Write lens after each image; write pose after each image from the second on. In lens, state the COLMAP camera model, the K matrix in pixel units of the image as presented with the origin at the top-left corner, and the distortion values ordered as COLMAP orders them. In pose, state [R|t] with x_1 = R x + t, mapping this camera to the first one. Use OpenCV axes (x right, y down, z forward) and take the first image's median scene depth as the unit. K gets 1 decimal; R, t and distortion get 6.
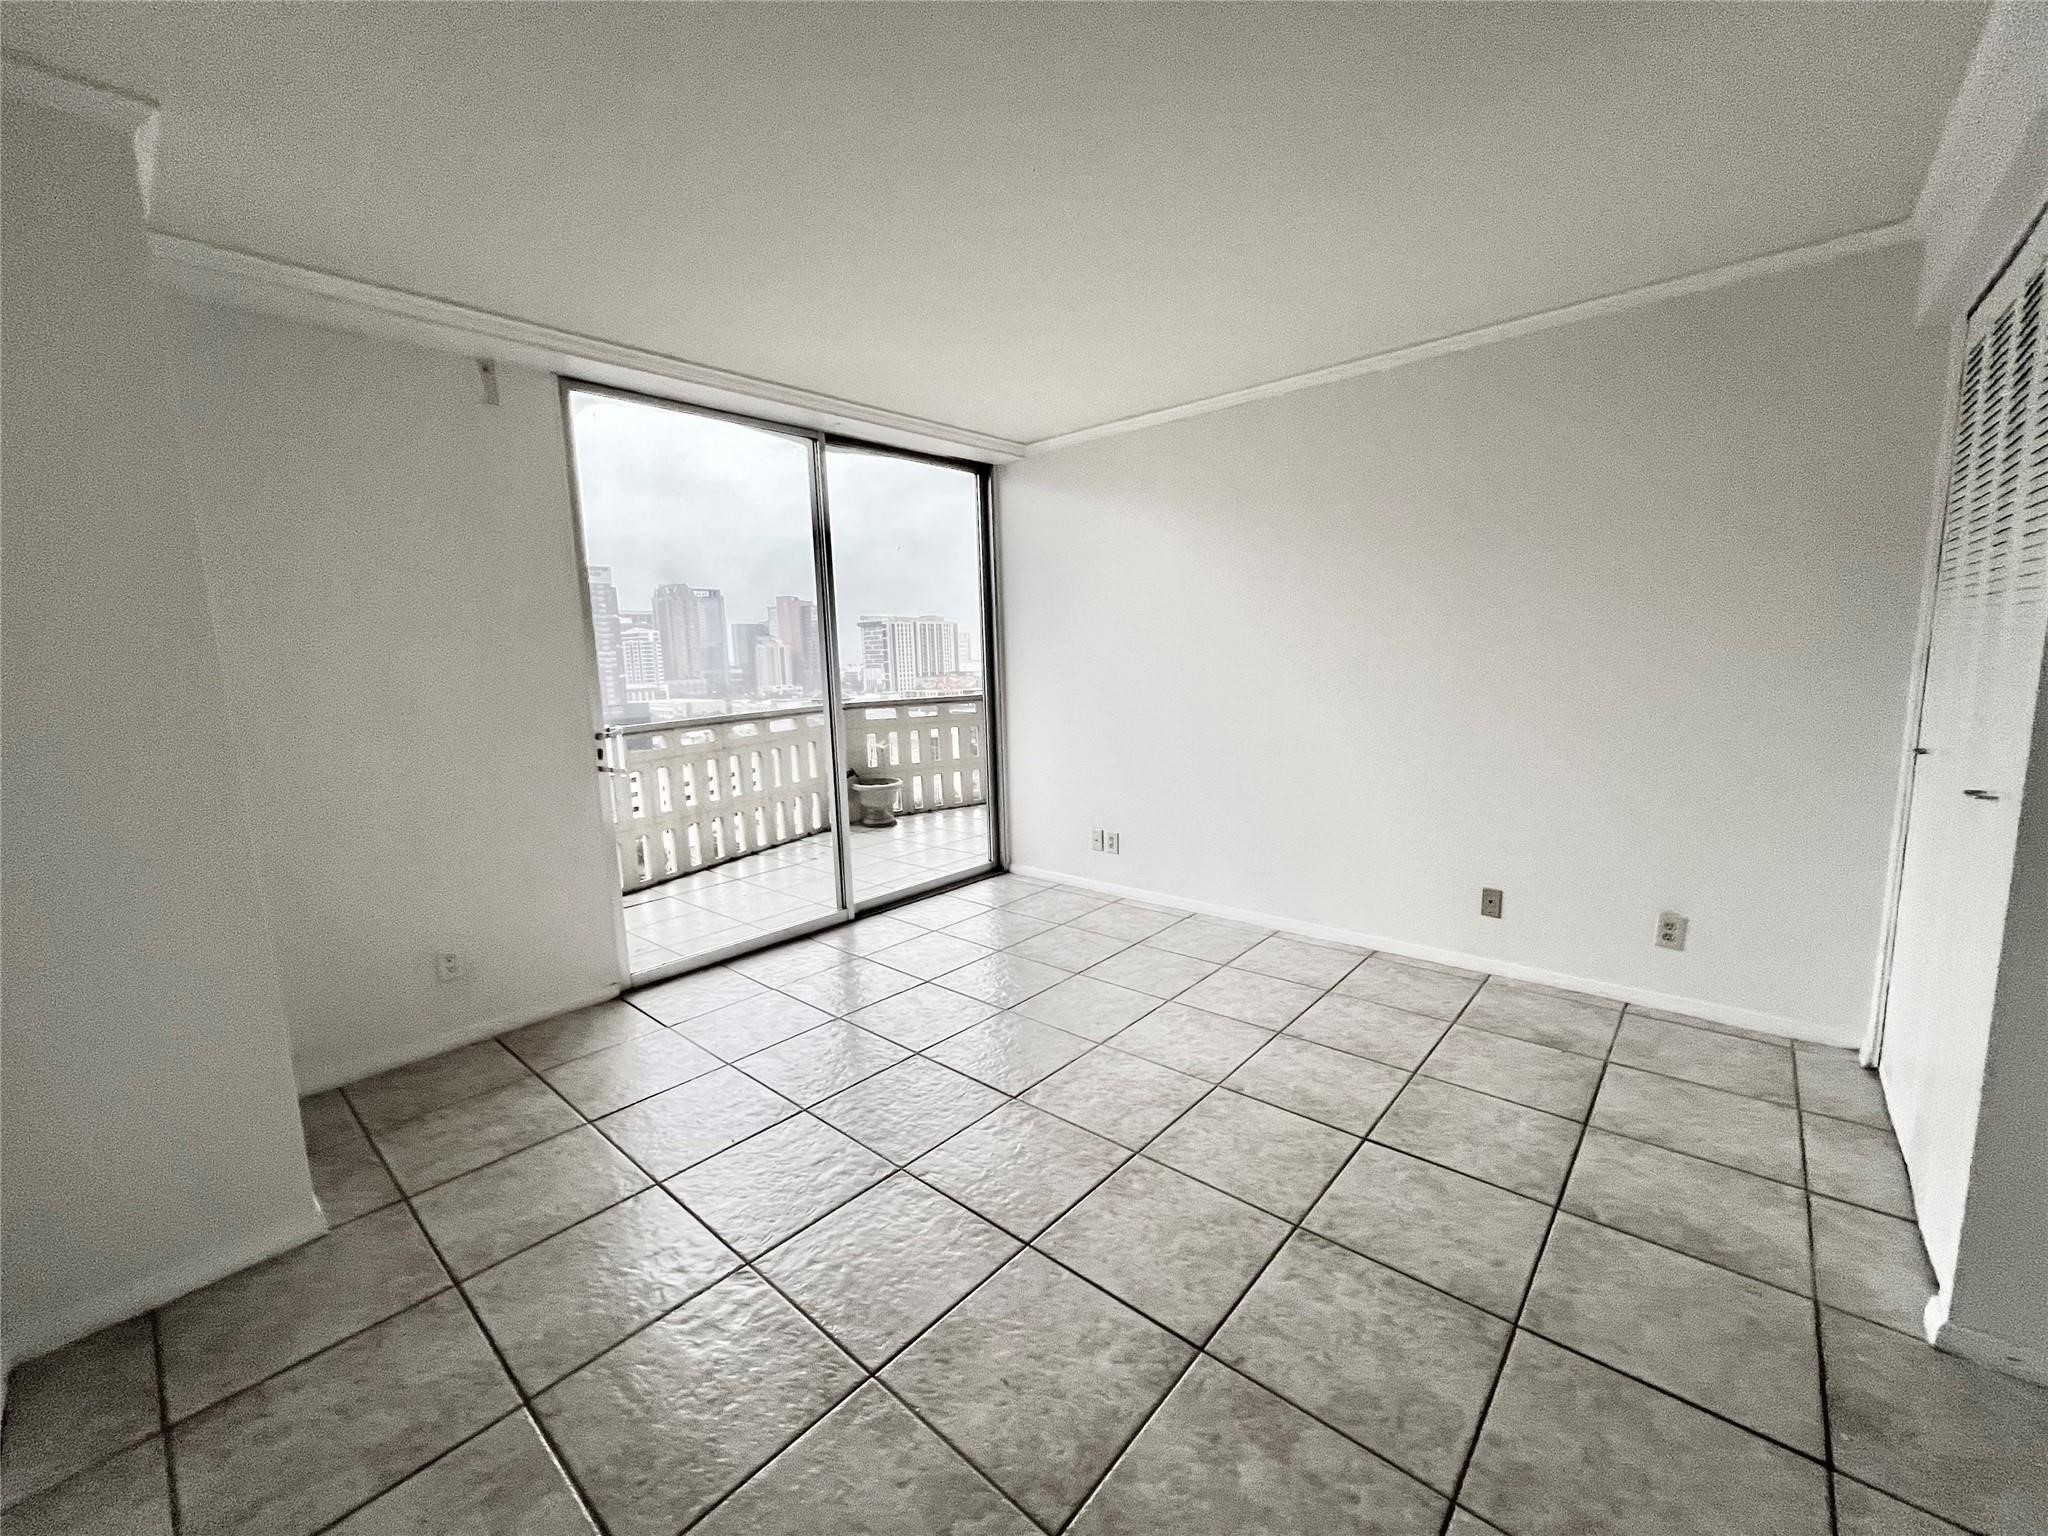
lens RADIAL K [[818.1, 0, 1025.7], [0, 818.1, 773.5], [0, 0, 1]] dist [0.002172, 0.000574]
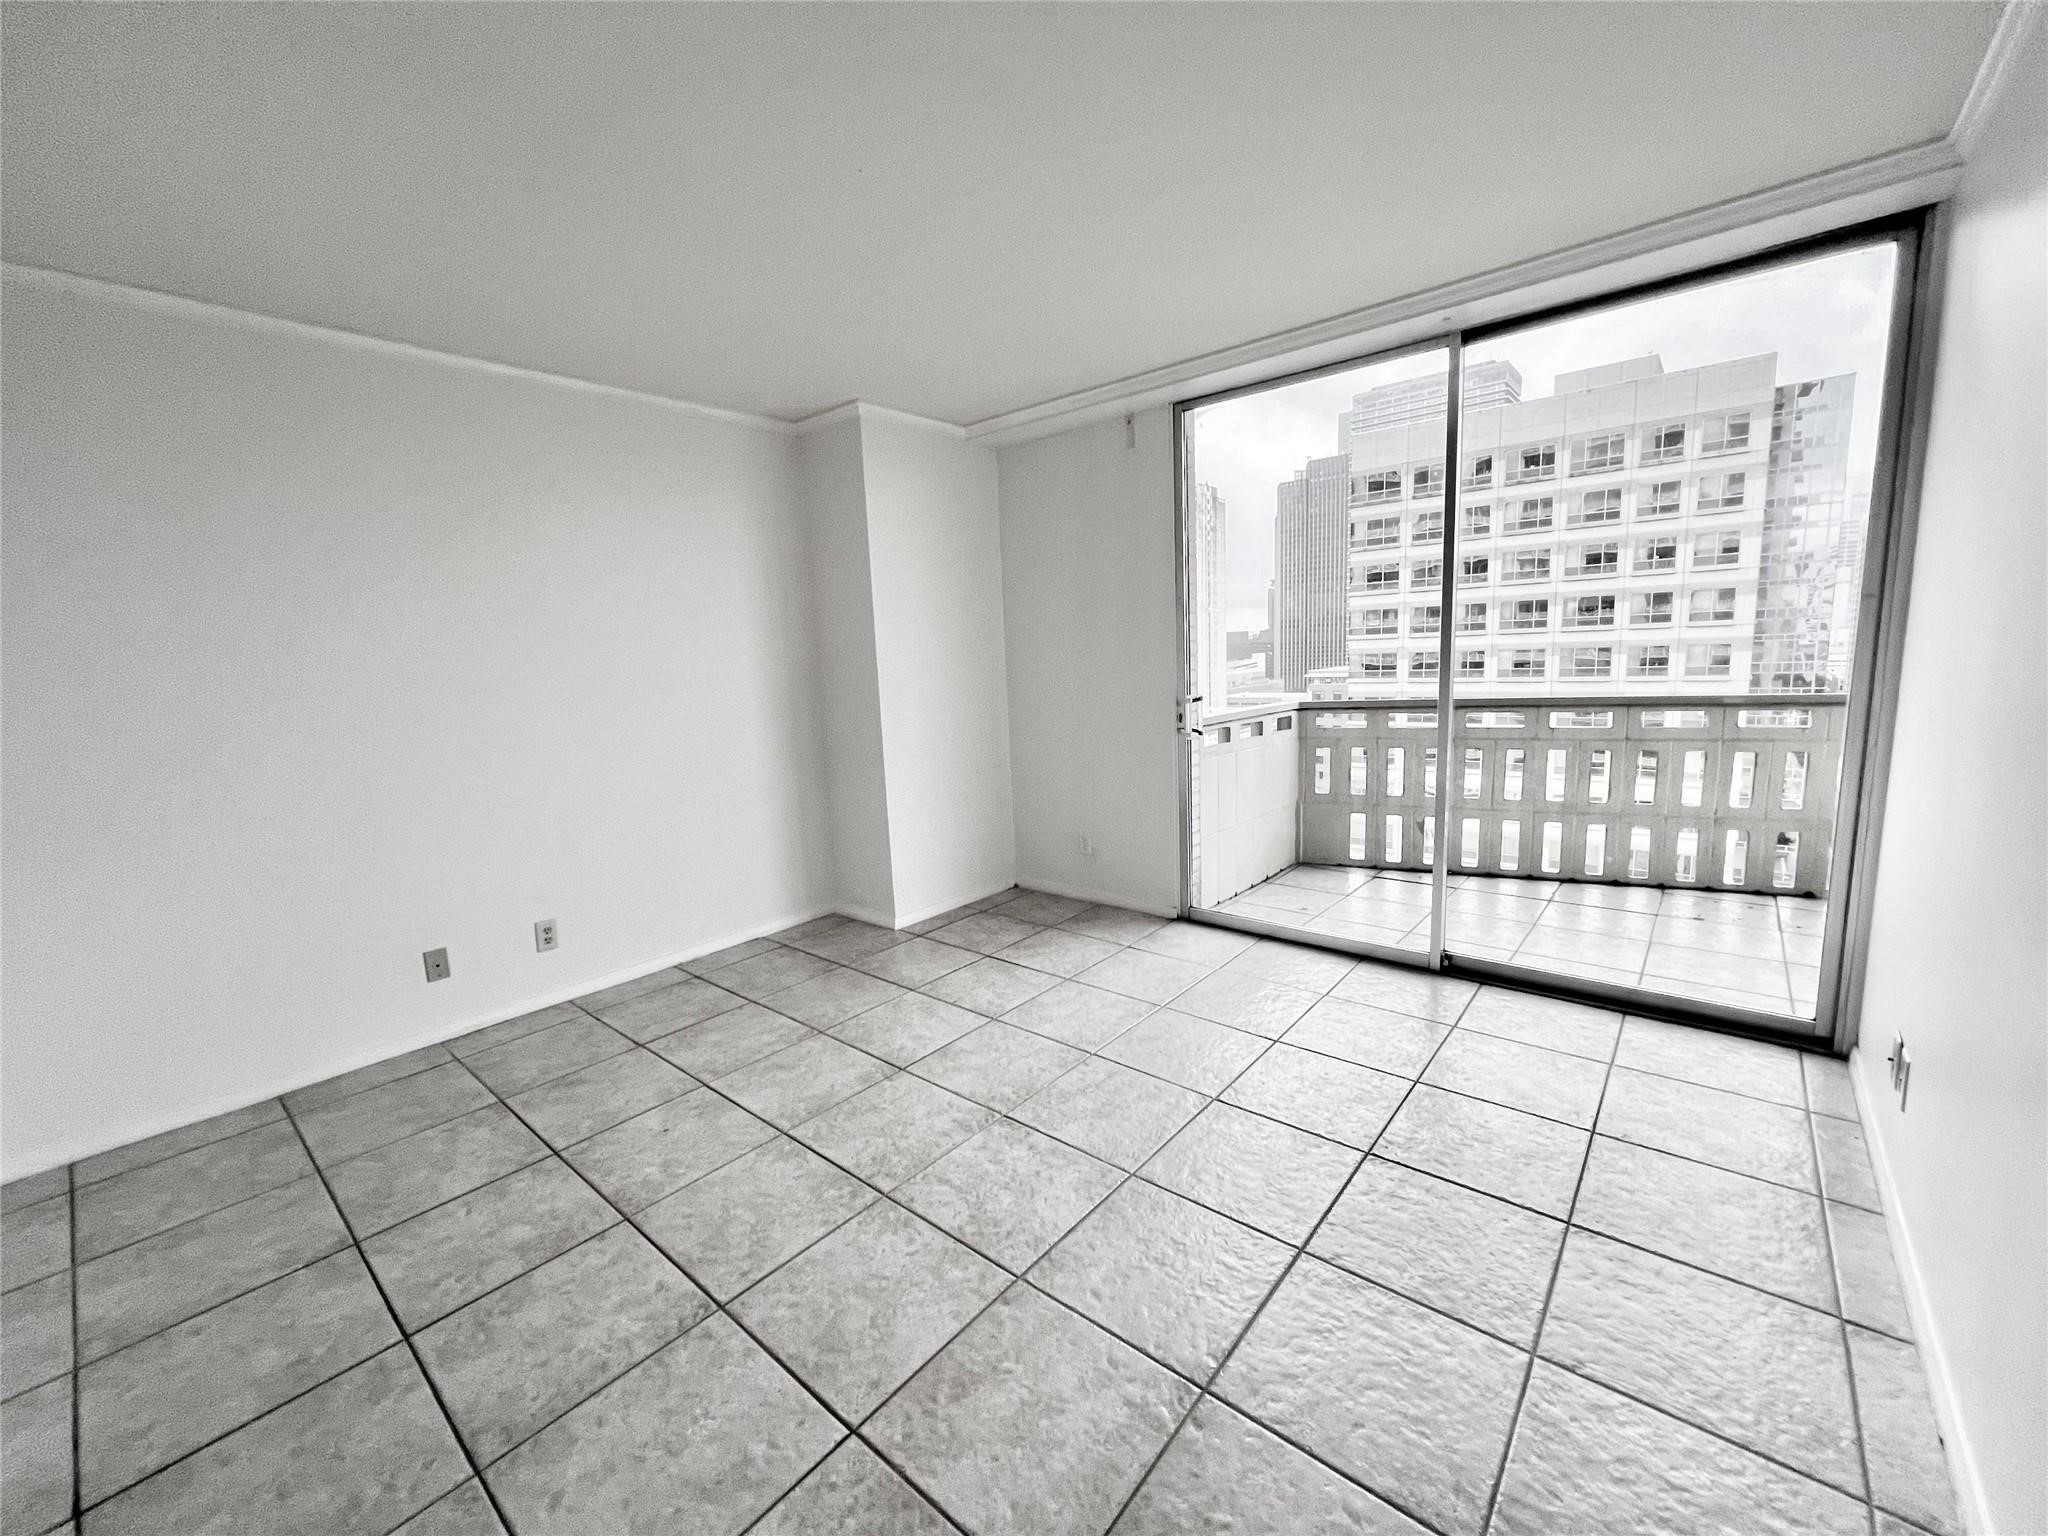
lens RADIAL K [[818.1, 0, 1025.7], [0, 818.1, 773.5], [0, 0, 1]] dist [0.002172, 0.000574]
pose [[0.023122, 0.180110, -0.983375, 0.795787], [-0.107667, 0.978365, 0.176661, -0.156104], [0.993918, 0.101793, 0.042014, 0.875561]]
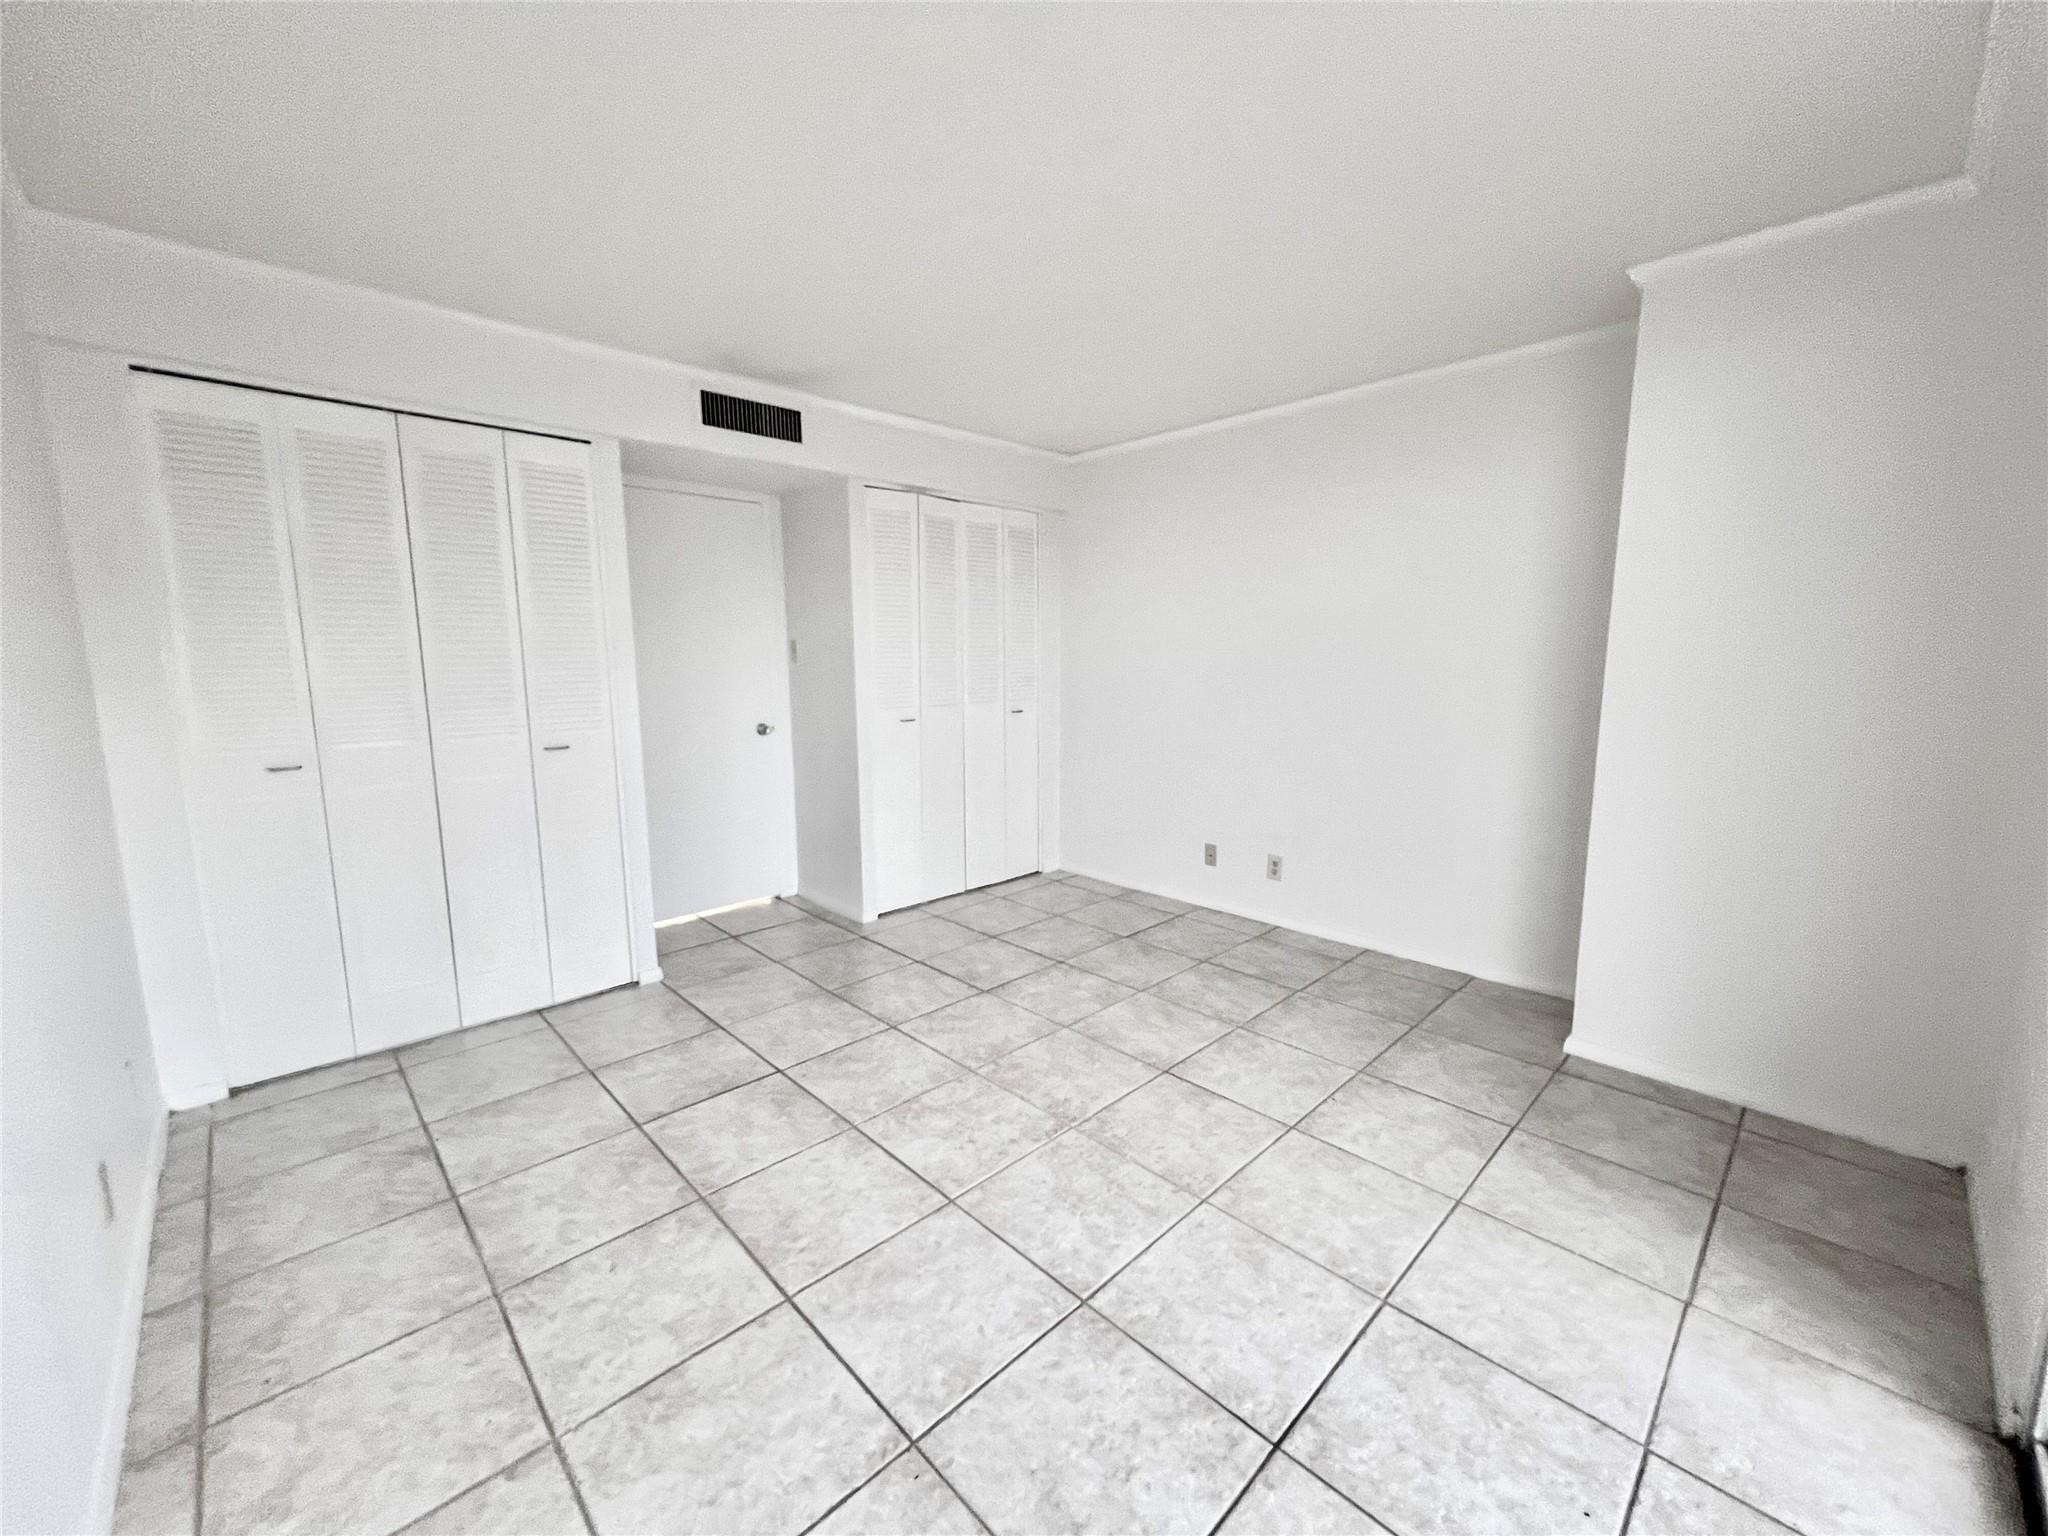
lens RADIAL K [[815.7, 0, 1025.1], [0, 815.7, 773.4], [0, 0, 1]] dist [-0.000724, -0.000342]
pose [[-0.996355, 0.023994, 0.081865, -0.042254], [0.046731, 0.956353, 0.288452, -0.246674], [-0.071371, 0.291226, -0.953988, 1.648623]]
